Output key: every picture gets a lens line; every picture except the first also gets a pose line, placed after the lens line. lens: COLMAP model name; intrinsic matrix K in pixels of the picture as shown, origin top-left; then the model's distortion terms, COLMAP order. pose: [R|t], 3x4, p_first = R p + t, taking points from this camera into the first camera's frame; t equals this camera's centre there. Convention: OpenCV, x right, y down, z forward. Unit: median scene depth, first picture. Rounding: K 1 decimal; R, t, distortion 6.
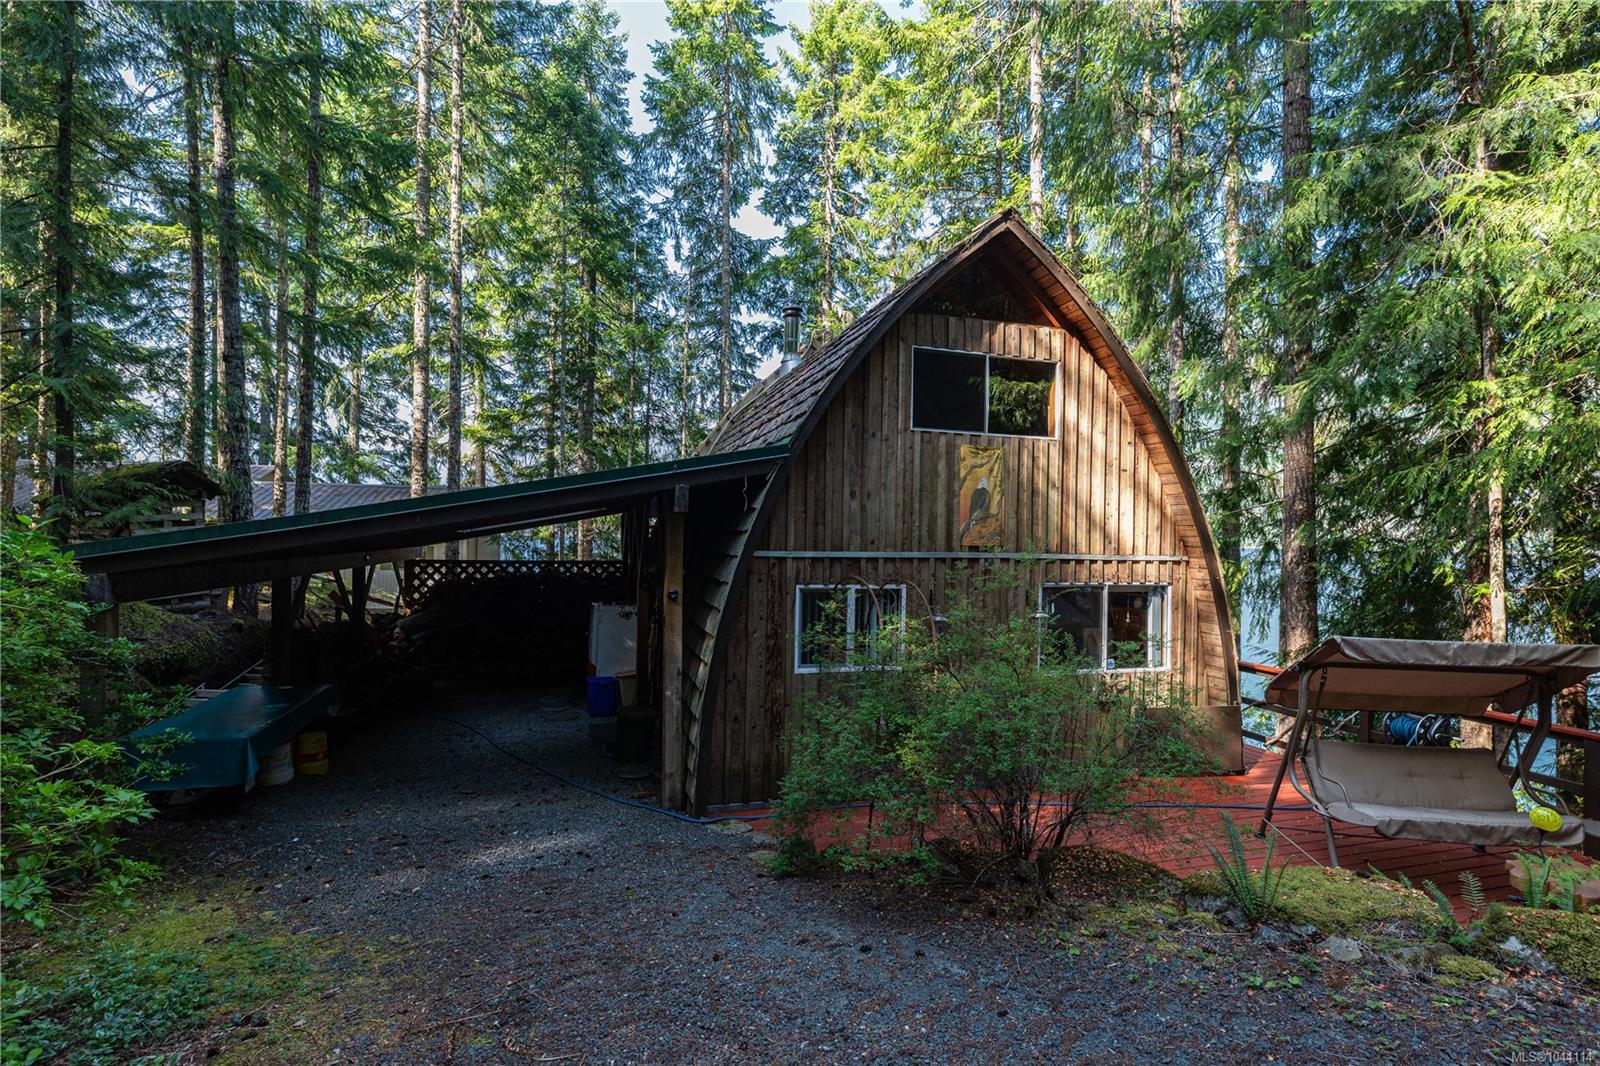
lens RADIAL K [[733.8, 0, 796.3], [0, 733.8, 537.8], [0, 0, 1]] dist [0.004356, 0.000309]
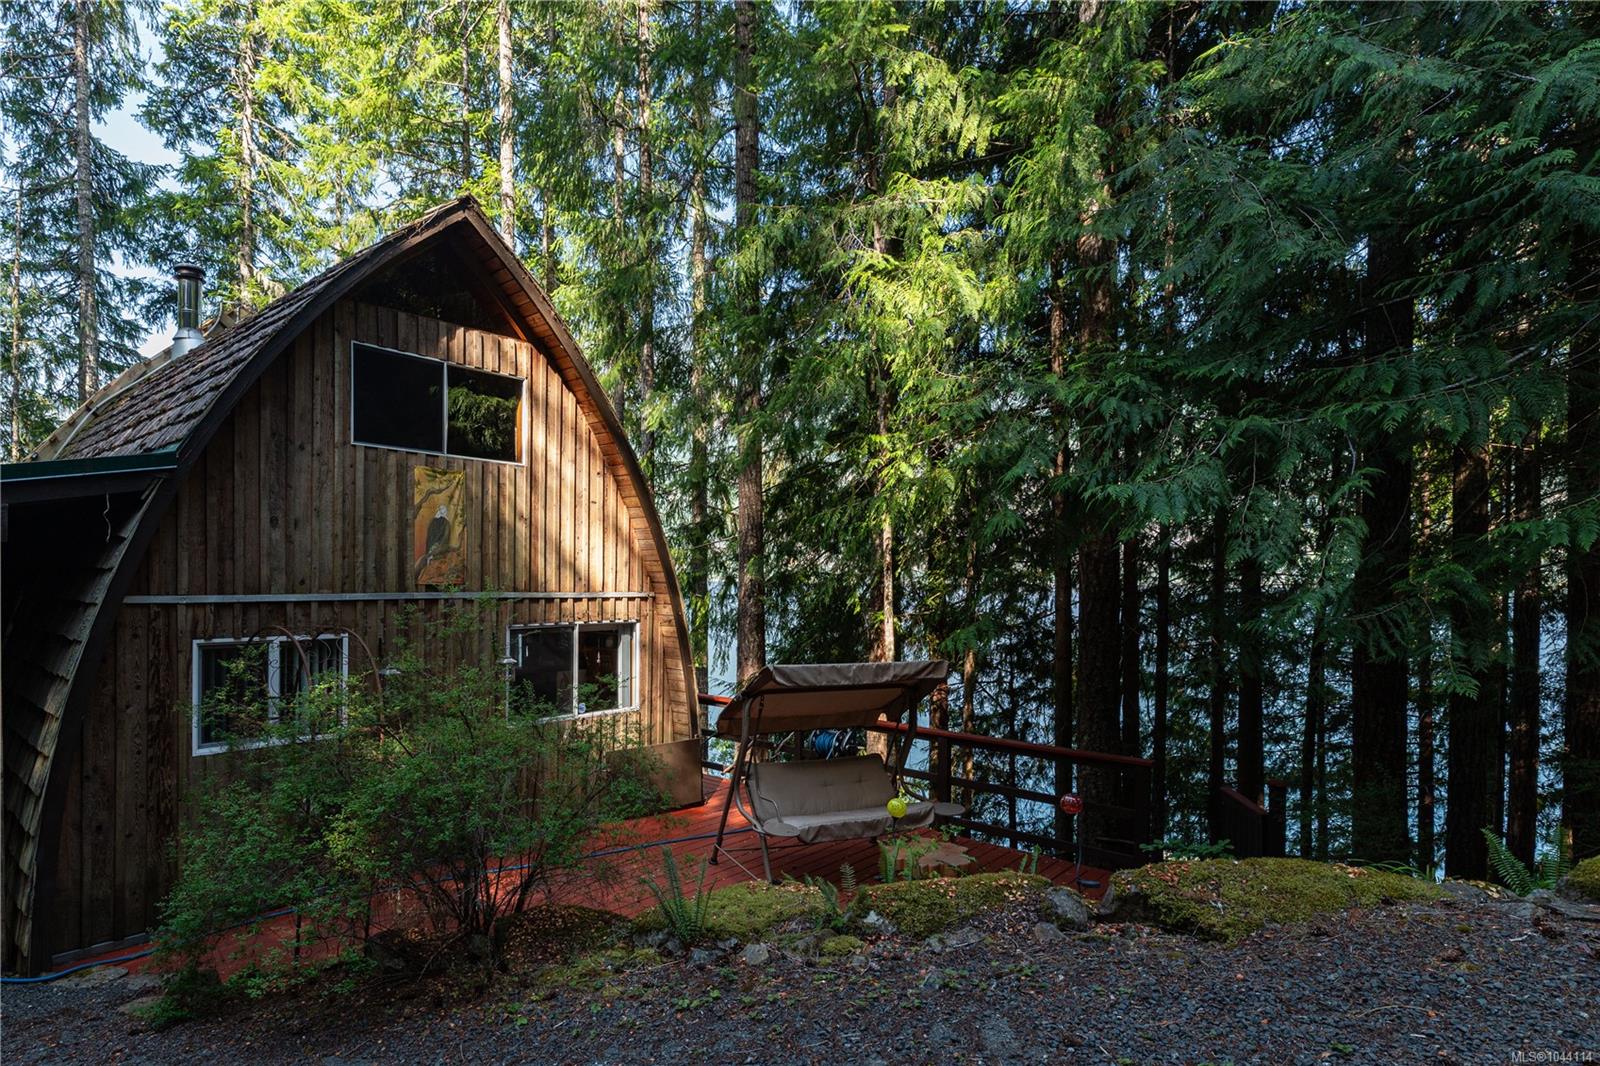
lens RADIAL K [[862.9, 0, 759.9], [0, 862.9, 582.1], [0, 0, 1]] dist [0.006613, -0.000440]
pose [[0.874411, -0.018418, 0.484836, 0.091829], [0.007612, 0.999677, 0.024247, -0.014464], [-0.485126, -0.017511, 0.874269, -0.073082]]
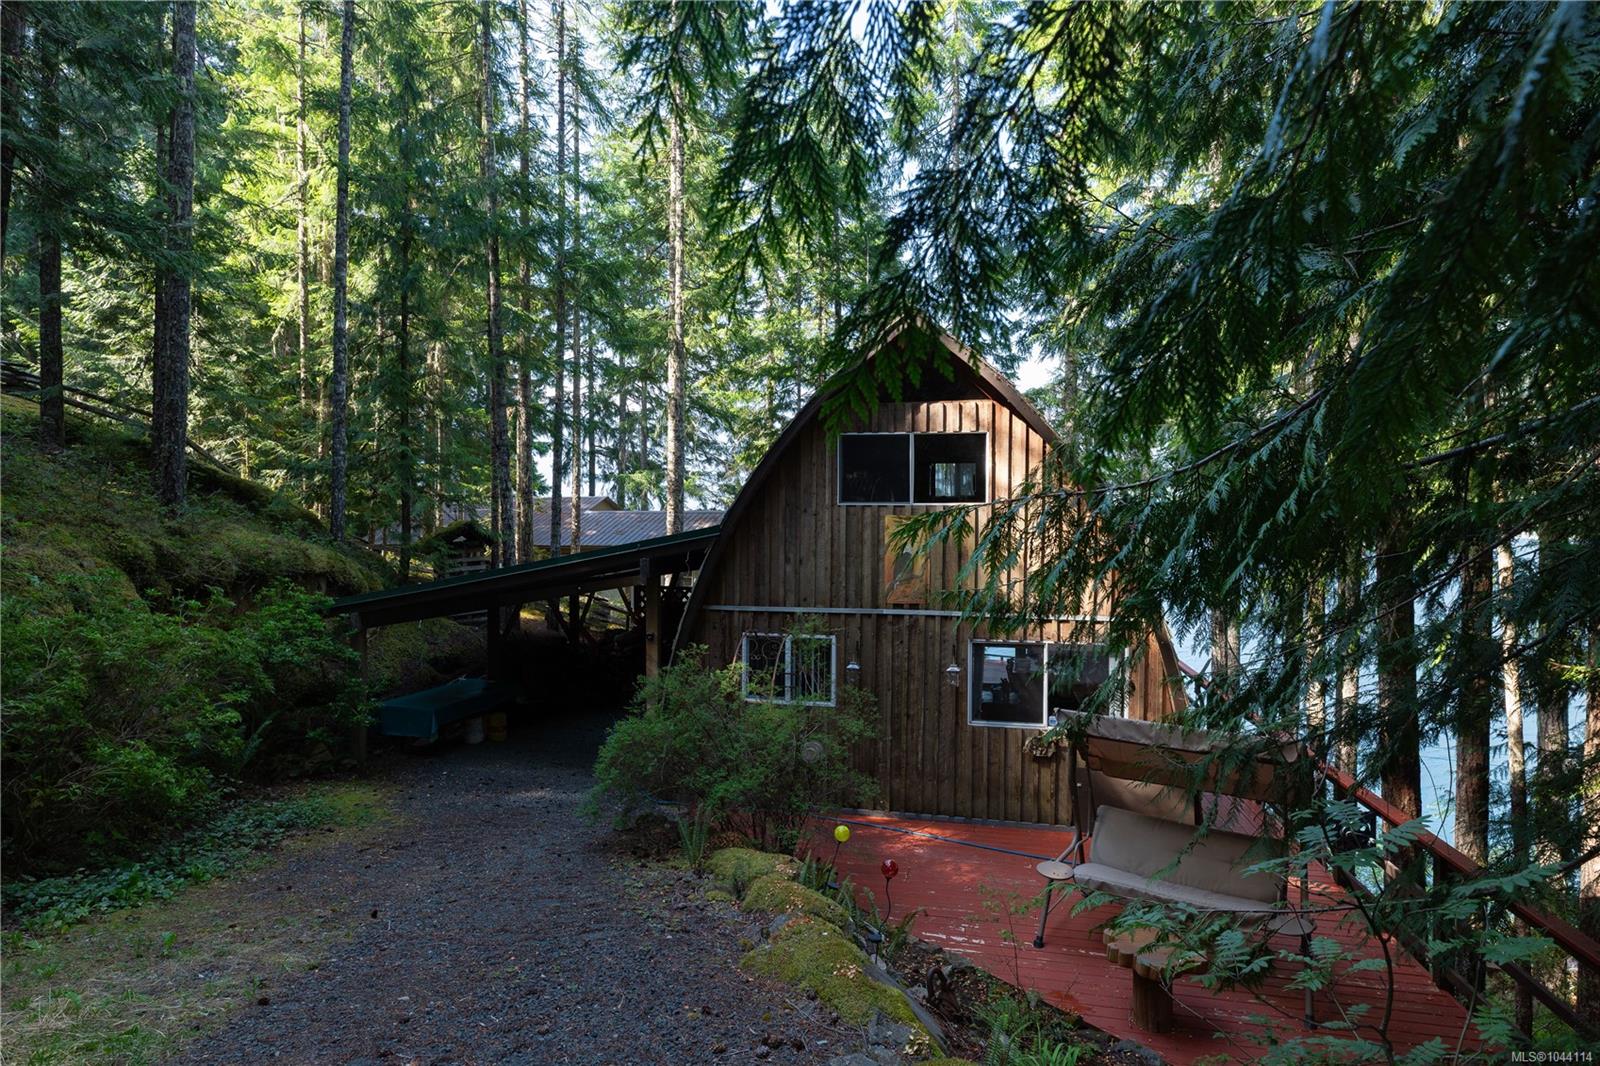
lens RADIAL K [[889.7, 0, 802.1], [0, 889.7, 535.2], [0, 0, 1]] dist [0.000383, -0.000031]
pose [[0.864859, -0.005971, -0.501980, 0.838627], [0.009494, 0.999945, 0.004462, -0.106783], [0.501926, -0.008625, 0.864868, -0.273568]]
